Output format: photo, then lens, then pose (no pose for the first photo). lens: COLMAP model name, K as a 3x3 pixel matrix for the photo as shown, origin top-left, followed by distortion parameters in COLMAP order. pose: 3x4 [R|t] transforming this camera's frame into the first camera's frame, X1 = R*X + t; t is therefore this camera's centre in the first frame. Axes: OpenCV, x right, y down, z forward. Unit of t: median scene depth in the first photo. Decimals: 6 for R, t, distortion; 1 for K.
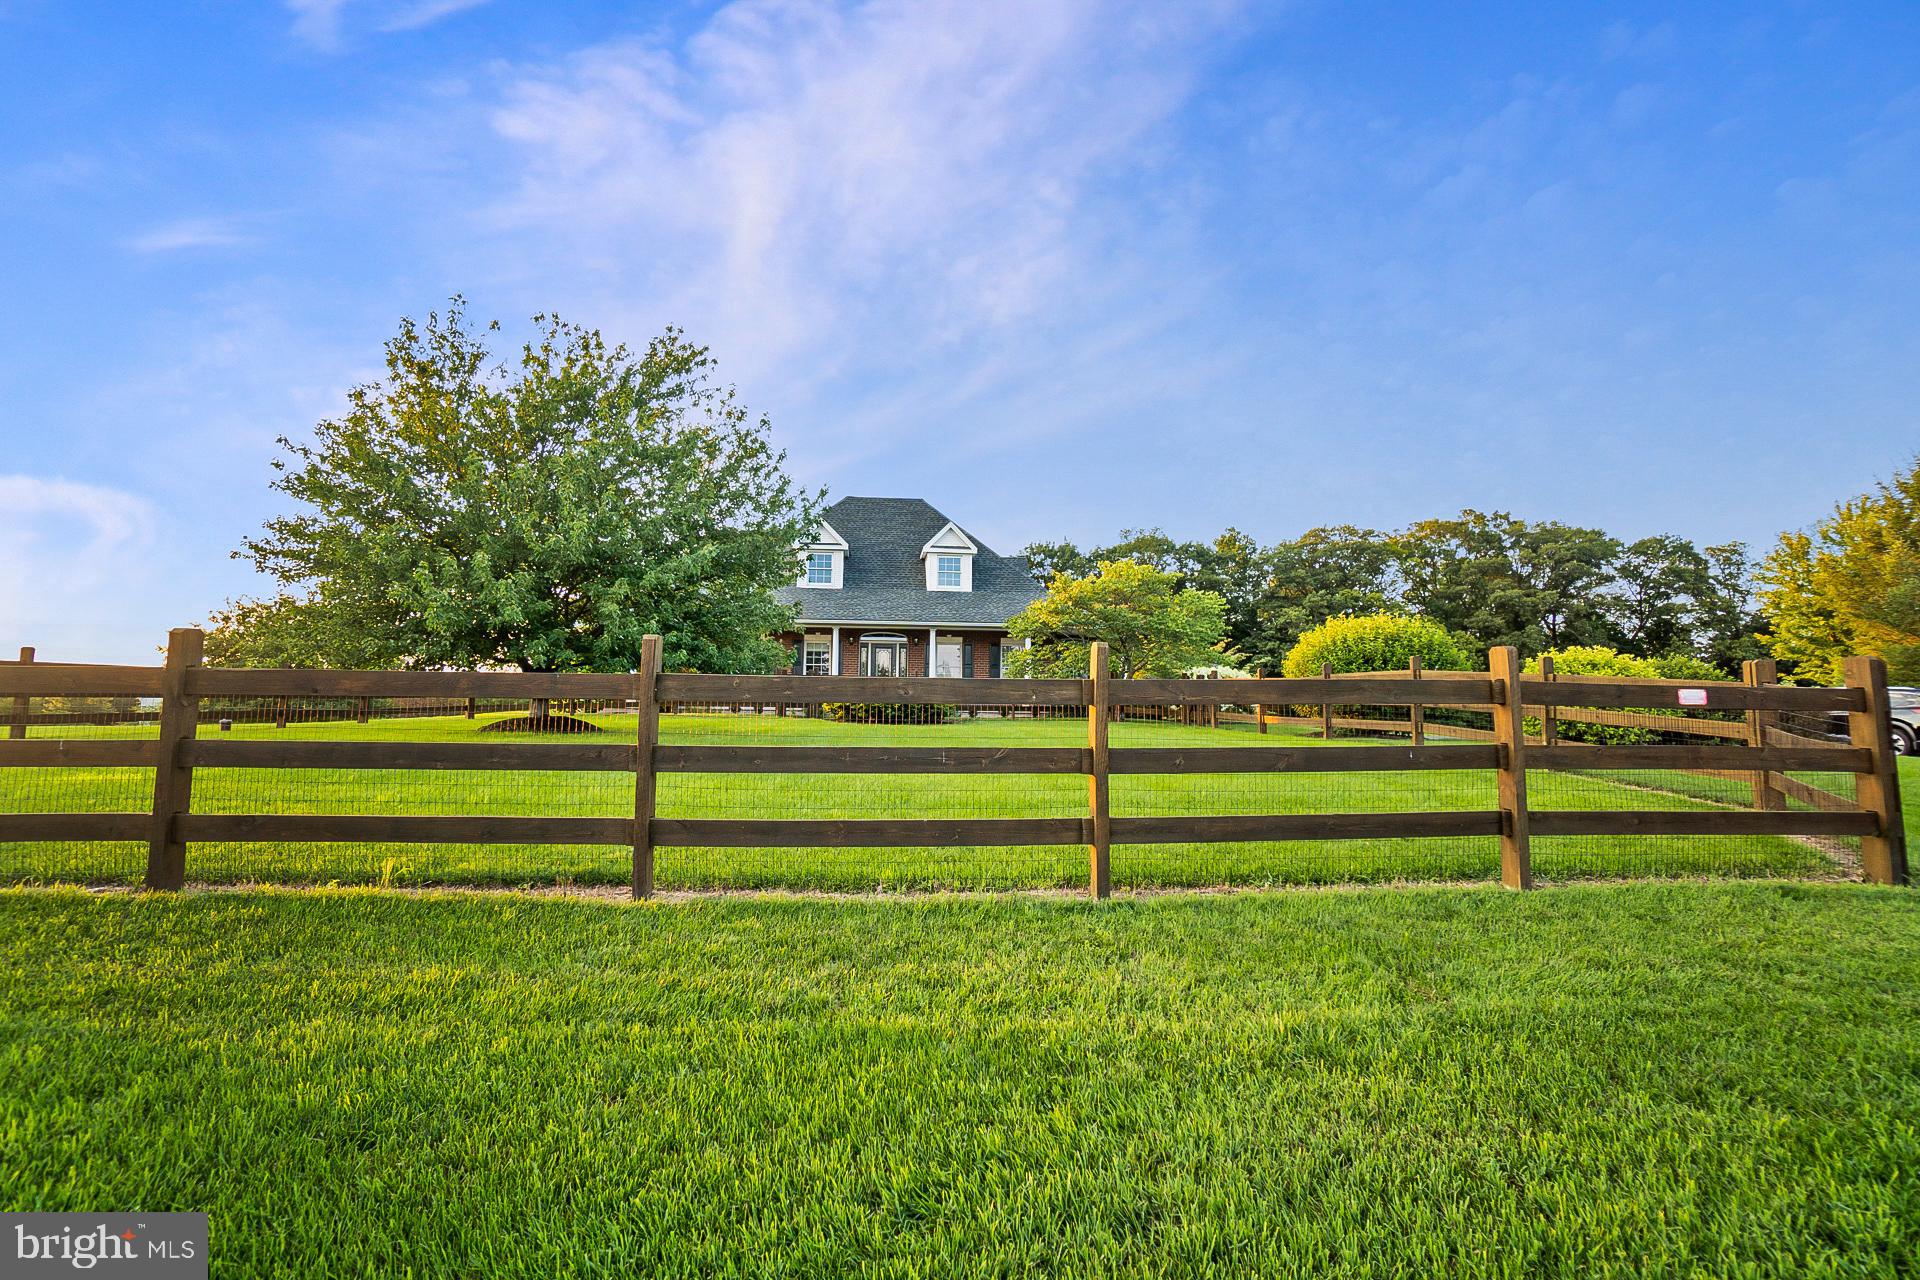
lens RADIAL K [[843.3, 0, 946.5], [0, 843.3, 621.5], [0, 0, 1]] dist [-0.064643, 0.023645]
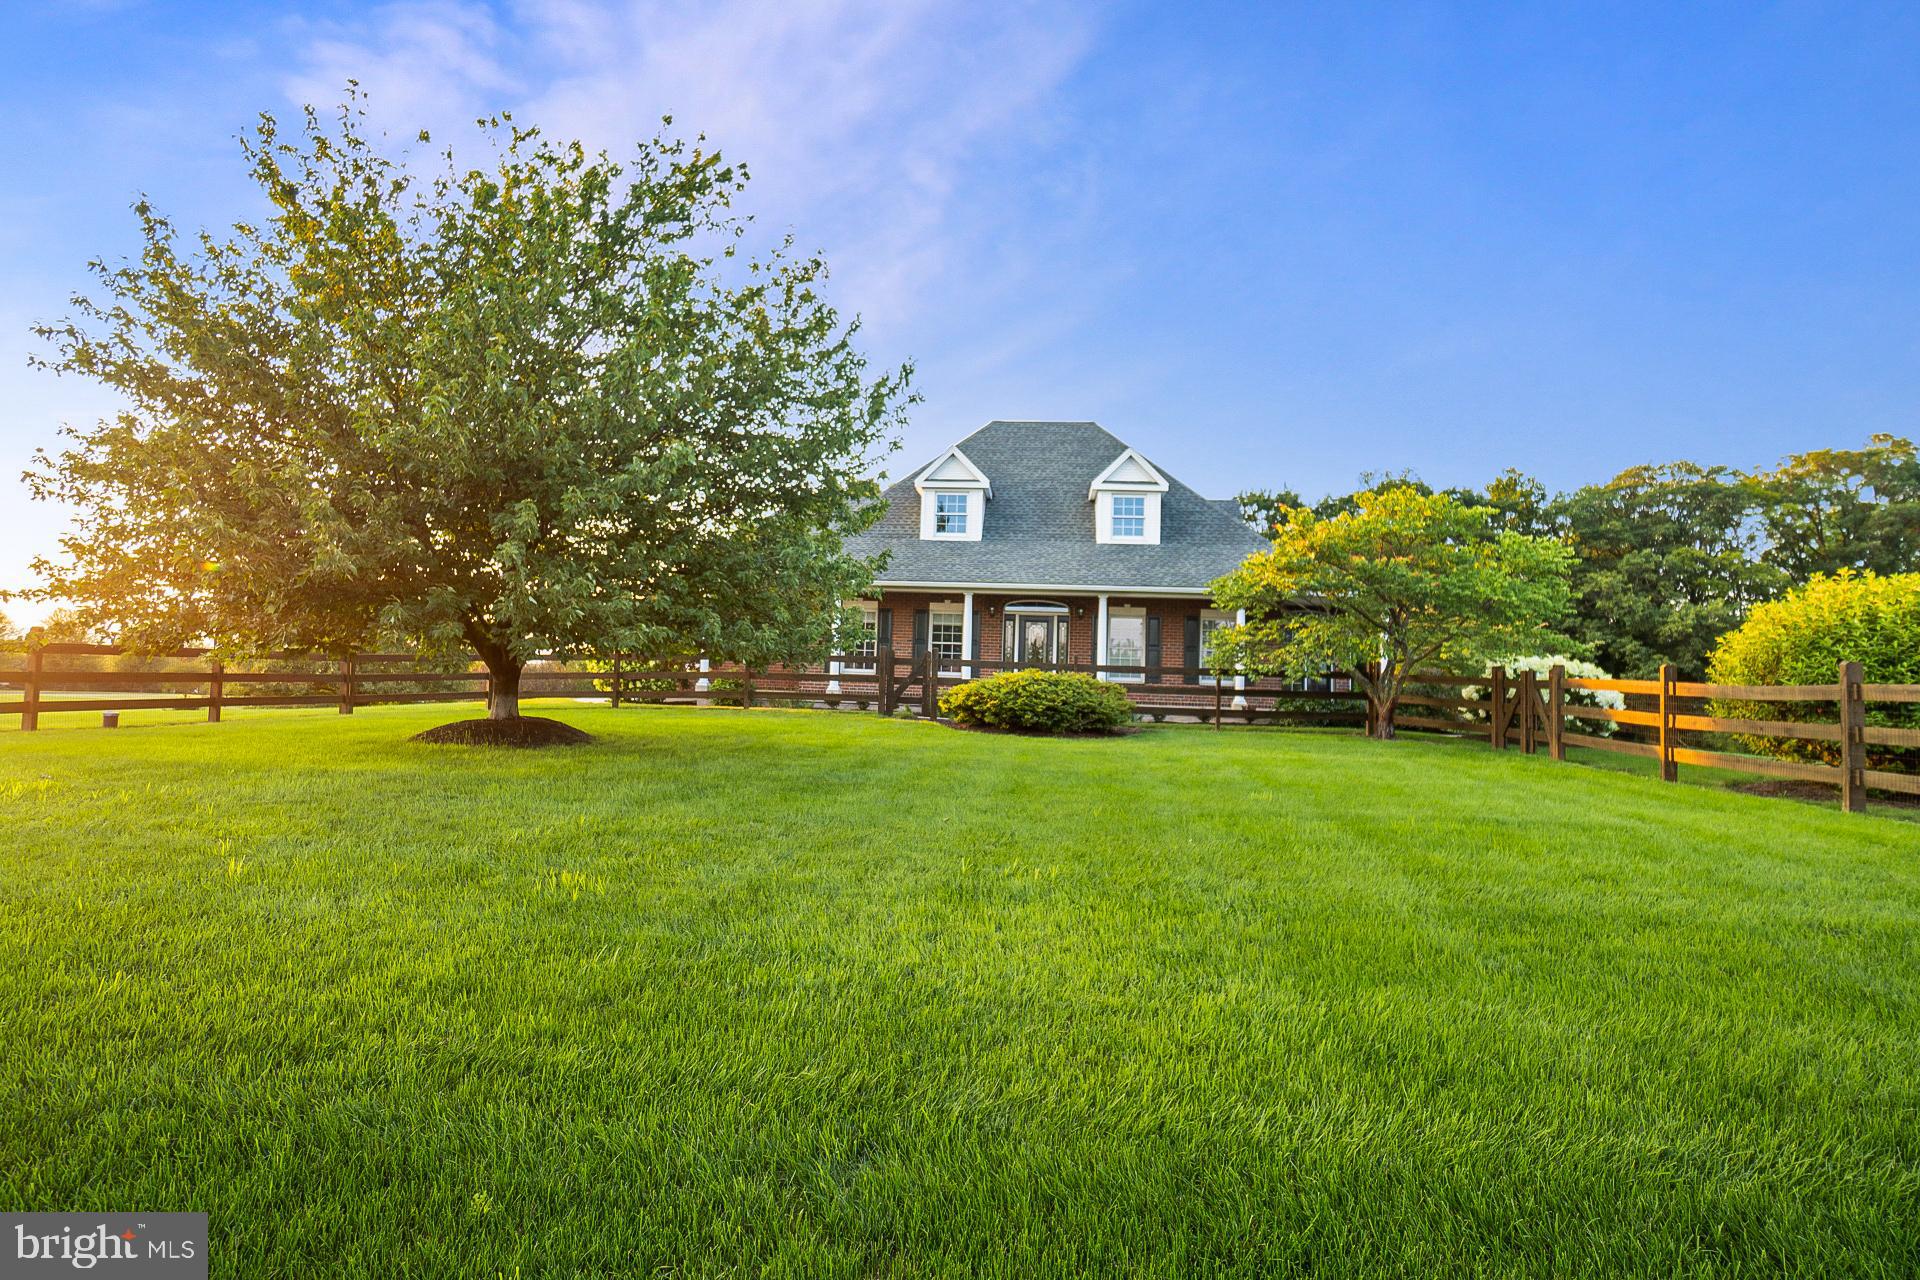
lens RADIAL K [[951.5, 0, 948.4], [0, 951.5, 618.1], [0, 0, 1]] dist [-0.054261, 0.029408]
pose [[0.981021, 0.008930, -0.193698, 0.010615], [-0.003285, 0.999561, 0.029442, 0.004118], [0.193876, -0.028247, 0.980619, 0.173110]]
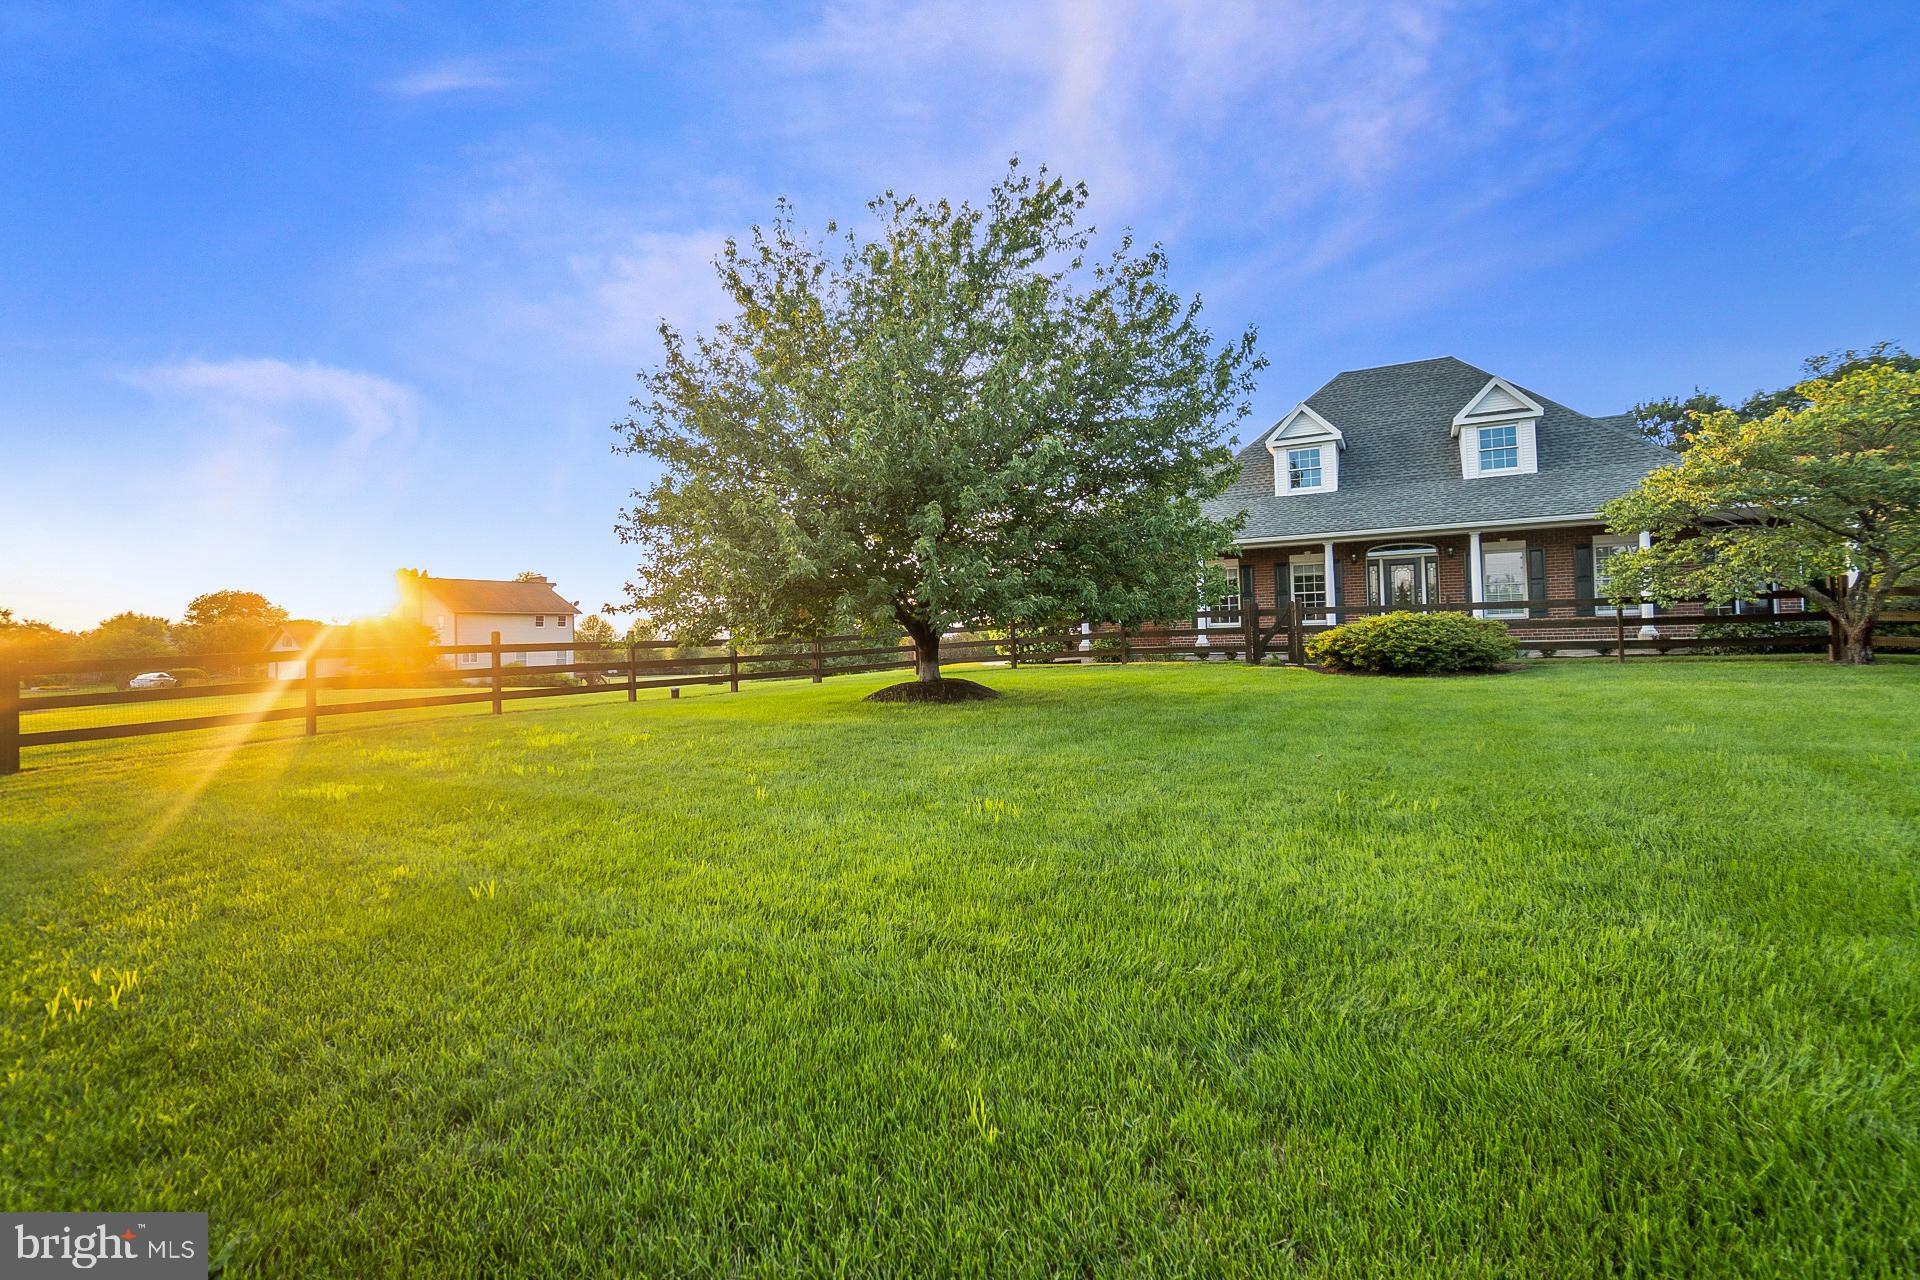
lens RADIAL K [[843.3, 0, 946.5], [0, 843.3, 621.5], [0, 0, 1]] dist [-0.064643, 0.023645]
pose [[0.819580, -0.043576, -0.571305, 0.011309], [0.090890, 0.994366, 0.054544, 0.004997], [0.565709, -0.096630, 0.818924, 0.170148]]
